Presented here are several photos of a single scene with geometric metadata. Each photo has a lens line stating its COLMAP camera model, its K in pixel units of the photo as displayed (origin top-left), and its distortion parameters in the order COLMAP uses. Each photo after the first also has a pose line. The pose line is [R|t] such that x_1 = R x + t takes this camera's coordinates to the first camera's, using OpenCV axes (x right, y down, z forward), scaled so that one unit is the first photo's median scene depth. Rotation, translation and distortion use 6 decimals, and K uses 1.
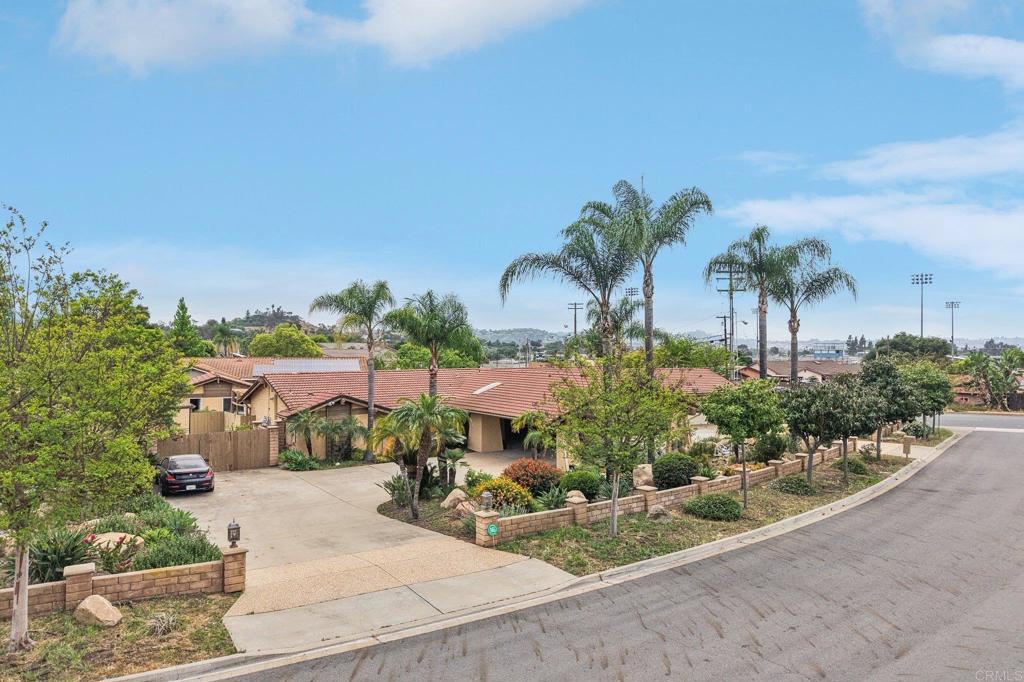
lens RADIAL K [[697.9, 0, 512.0], [0, 697.9, 341.0], [0, 0, 1]] dist [0.065519, -0.082343]
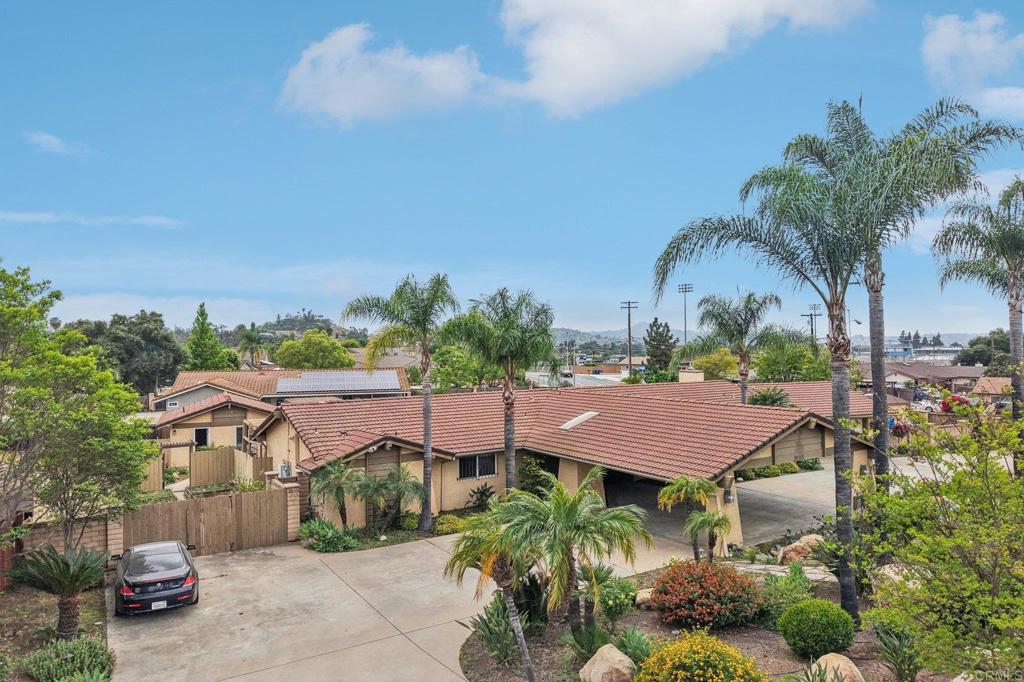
lens RADIAL K [[697.9, 0, 512.0], [0, 697.9, 341.0], [0, 0, 1]] dist [0.065519, -0.082343]
pose [[0.999058, -0.013571, -0.041223, -0.082752], [0.013588, 0.999908, 0.000142, -0.018300], [0.041217, -0.000702, 0.999150, 0.285677]]
